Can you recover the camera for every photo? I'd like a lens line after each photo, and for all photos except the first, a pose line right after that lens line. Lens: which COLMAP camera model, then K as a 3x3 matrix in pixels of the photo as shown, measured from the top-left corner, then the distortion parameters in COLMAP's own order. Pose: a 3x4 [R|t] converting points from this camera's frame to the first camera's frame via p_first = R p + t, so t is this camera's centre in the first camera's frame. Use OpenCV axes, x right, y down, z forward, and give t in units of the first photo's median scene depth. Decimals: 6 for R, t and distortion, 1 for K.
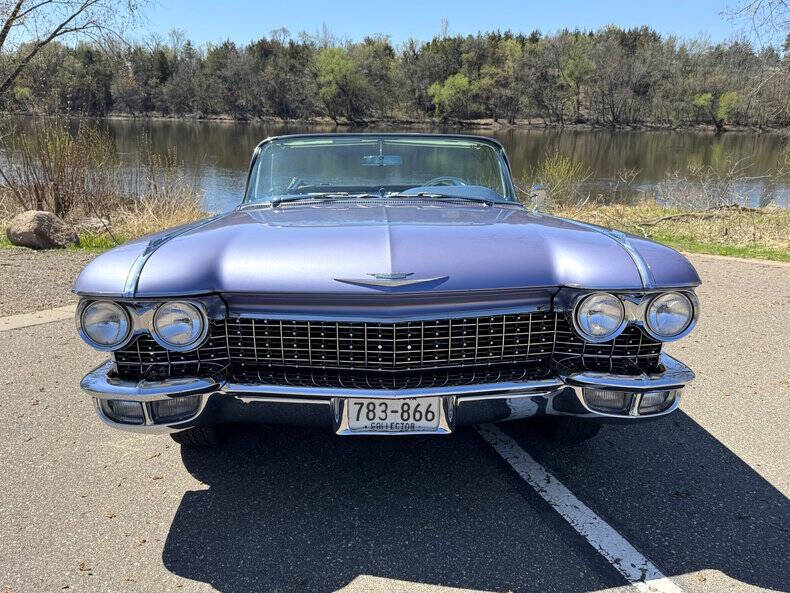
lens RADIAL K [[683.6, 0, 392.4], [0, 683.6, 302.1], [0, 0, 1]] dist [0.040511, -0.068745]
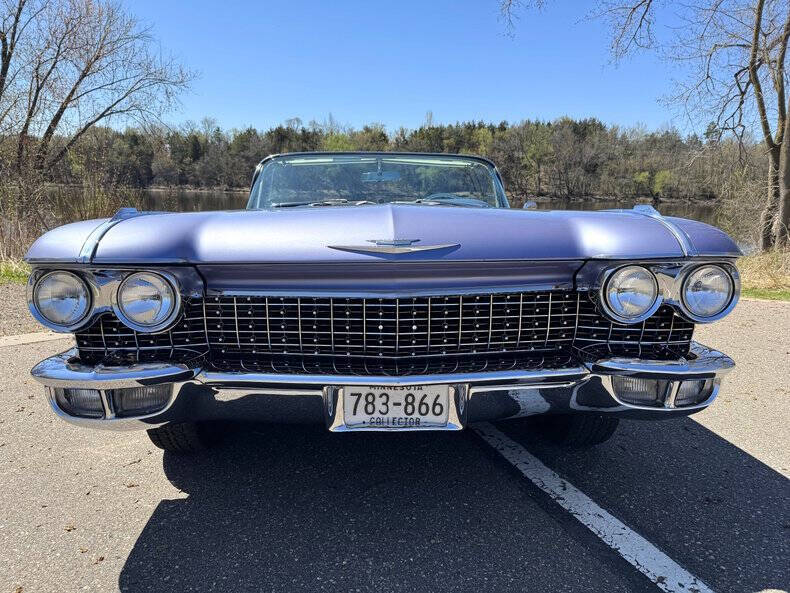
lens RADIAL K [[577.3, 0, 396.0], [0, 577.3, 300.2], [0, 0, 1]] dist [0.003792, -0.010481]
pose [[0.999852, 0.001170, 0.017146, -0.010848], [0.000159, 0.997010, -0.077269, 0.084648], [-0.017185, 0.077260, 0.996863, 0.259102]]
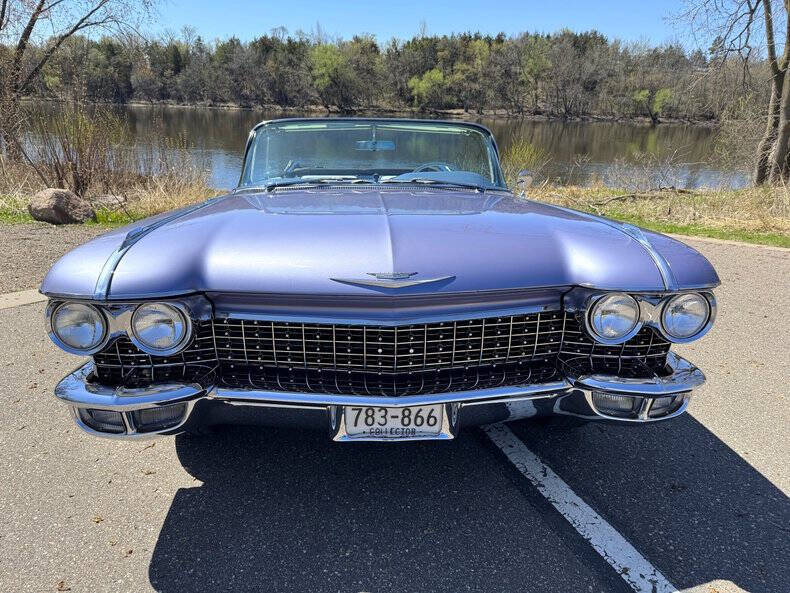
lens RADIAL K [[577.3, 0, 395.1], [0, 577.3, 303.9], [0, 0, 1]] dist [0.003792, -0.010481]
pose [[0.999489, 0.002133, 0.031881, -0.021843], [-0.004206, 0.997871, 0.065088, -0.046948], [-0.031674, -0.065189, 0.997370, 0.214430]]
